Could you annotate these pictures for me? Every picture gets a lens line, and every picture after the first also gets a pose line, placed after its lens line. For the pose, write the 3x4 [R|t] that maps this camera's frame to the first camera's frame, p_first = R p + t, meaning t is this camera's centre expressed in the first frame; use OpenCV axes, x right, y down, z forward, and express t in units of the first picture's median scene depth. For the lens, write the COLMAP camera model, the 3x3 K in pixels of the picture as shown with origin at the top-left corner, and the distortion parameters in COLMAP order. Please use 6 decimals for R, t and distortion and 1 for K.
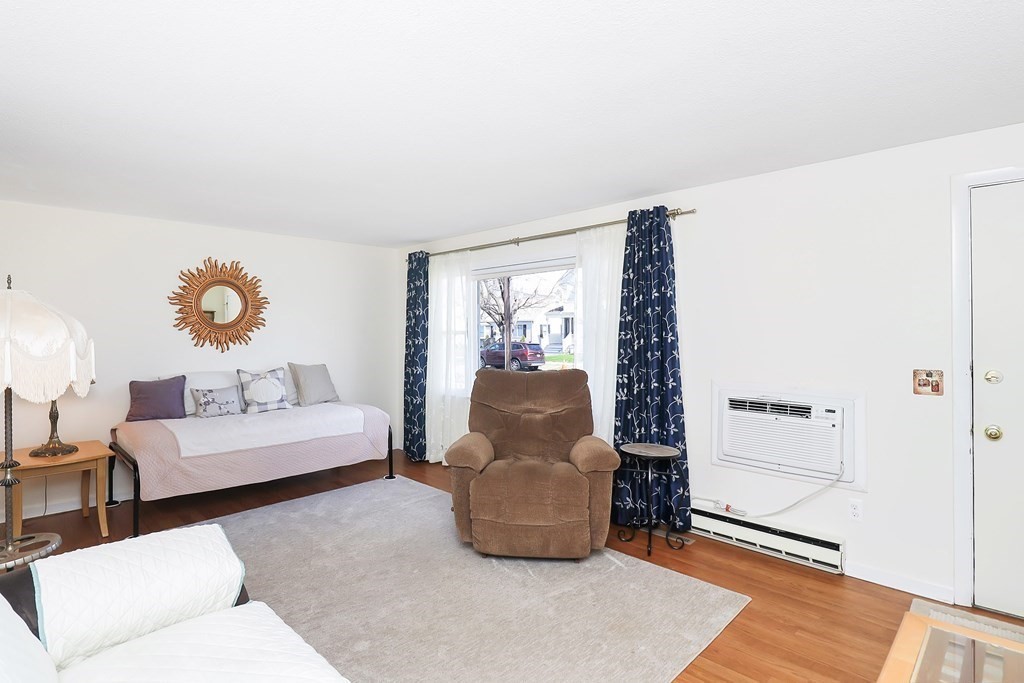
lens RADIAL K [[509.5, 0, 479.2], [0, 509.5, 342.5], [0, 0, 1]] dist [-0.031256, 0.000249]
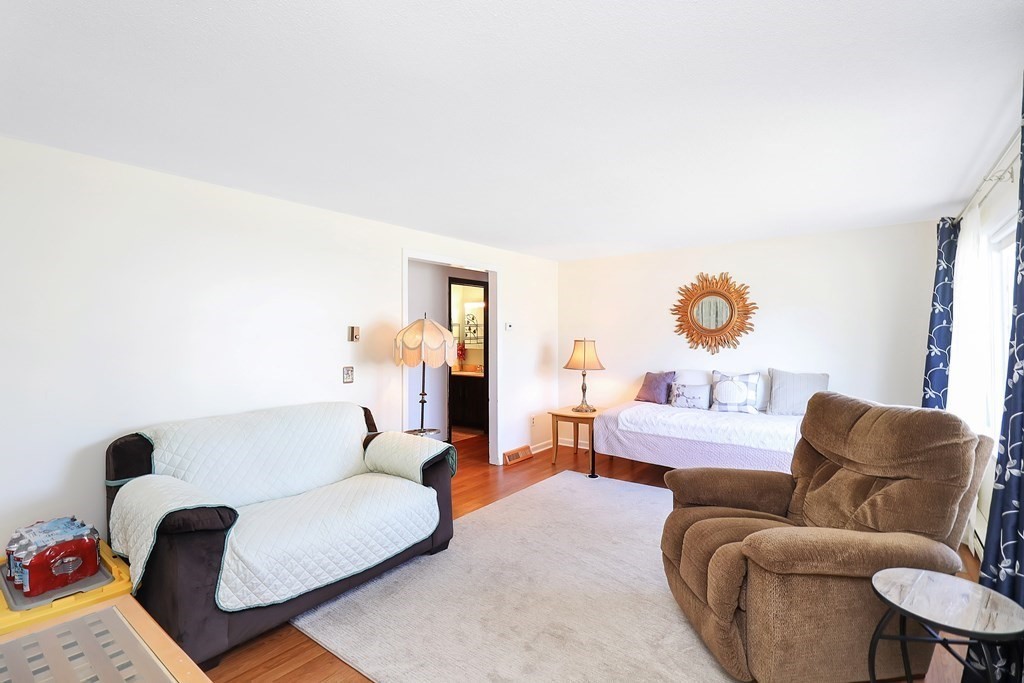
lens RADIAL K [[479.6, 0, 510.8], [0, 479.6, 326.7], [0, 0, 1]] dist [-0.001010, -0.010228]
pose [[0.166432, -0.021853, -0.985811, 0.495217], [-0.022987, 0.999397, -0.026035, -0.004692], [0.985785, 0.026994, 0.165829, 0.387848]]
